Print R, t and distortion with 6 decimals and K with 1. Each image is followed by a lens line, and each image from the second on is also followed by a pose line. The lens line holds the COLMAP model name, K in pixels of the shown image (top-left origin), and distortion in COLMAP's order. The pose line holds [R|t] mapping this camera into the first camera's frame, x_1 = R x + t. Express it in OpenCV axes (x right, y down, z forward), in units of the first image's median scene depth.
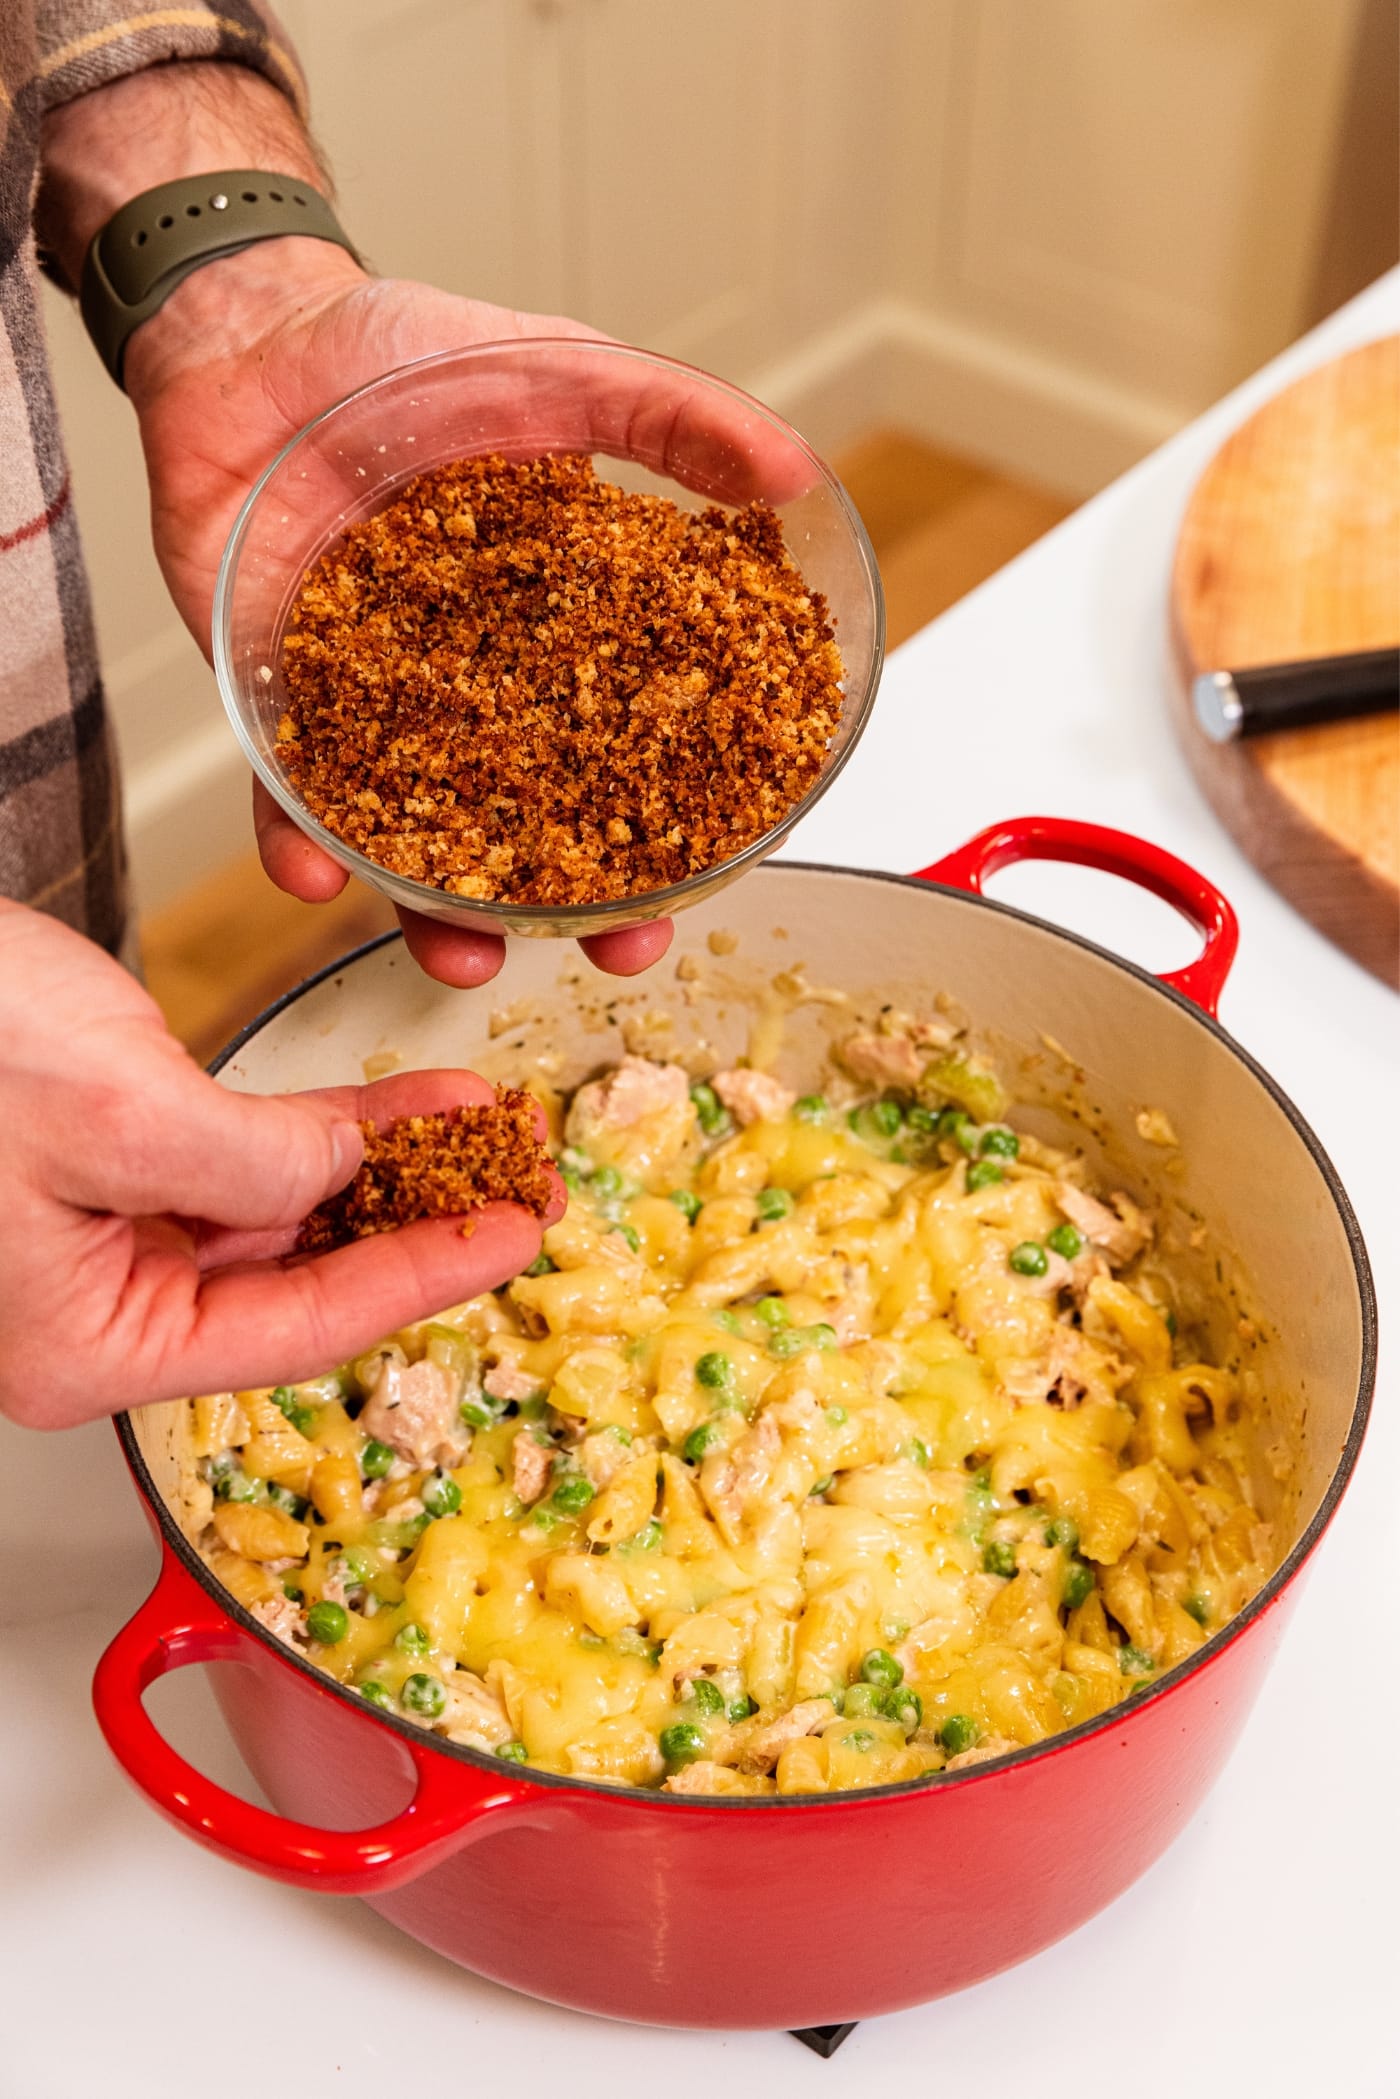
lens RADIAL K [[2862.4, 0, 700.0], [0, 2862.4, 1049.5], [0, 0, 1]] dist [-0.009243, -0.061295]
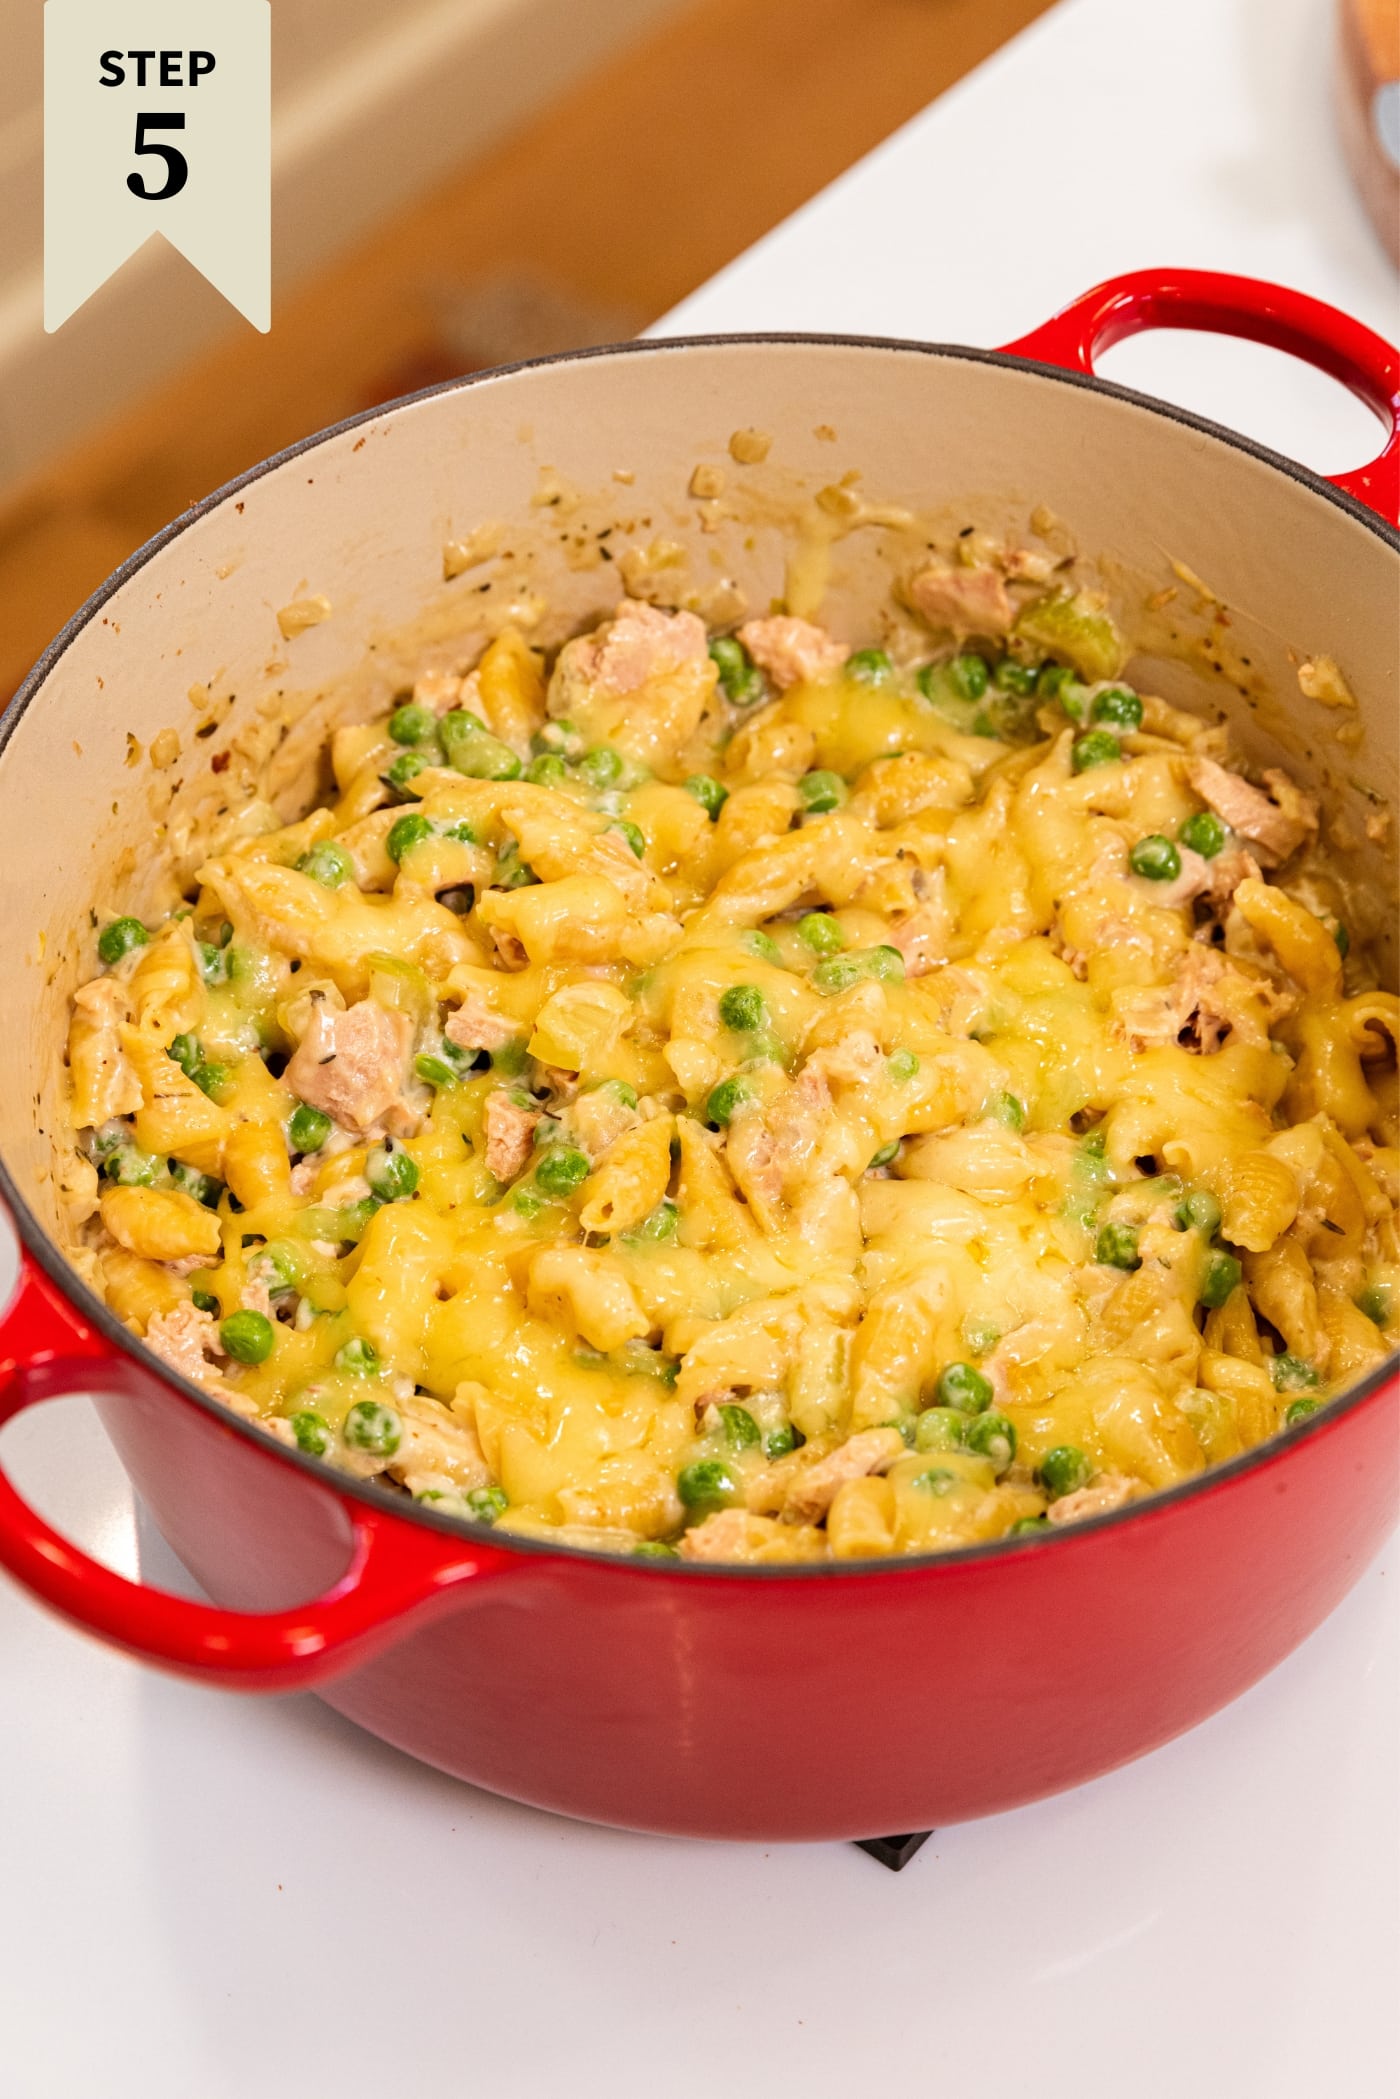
lens RADIAL K [[2862.4, 0, 700.0], [0, 2862.4, 1049.5], [0, 0, 1]] dist [-0.009243, -0.061295]
pose [[0.998908, -0.013673, -0.044683, 0.027503], [0.019077, 0.992242, 0.122852, 0.028504], [0.042656, -0.123570, 0.991419, 0.236060]]
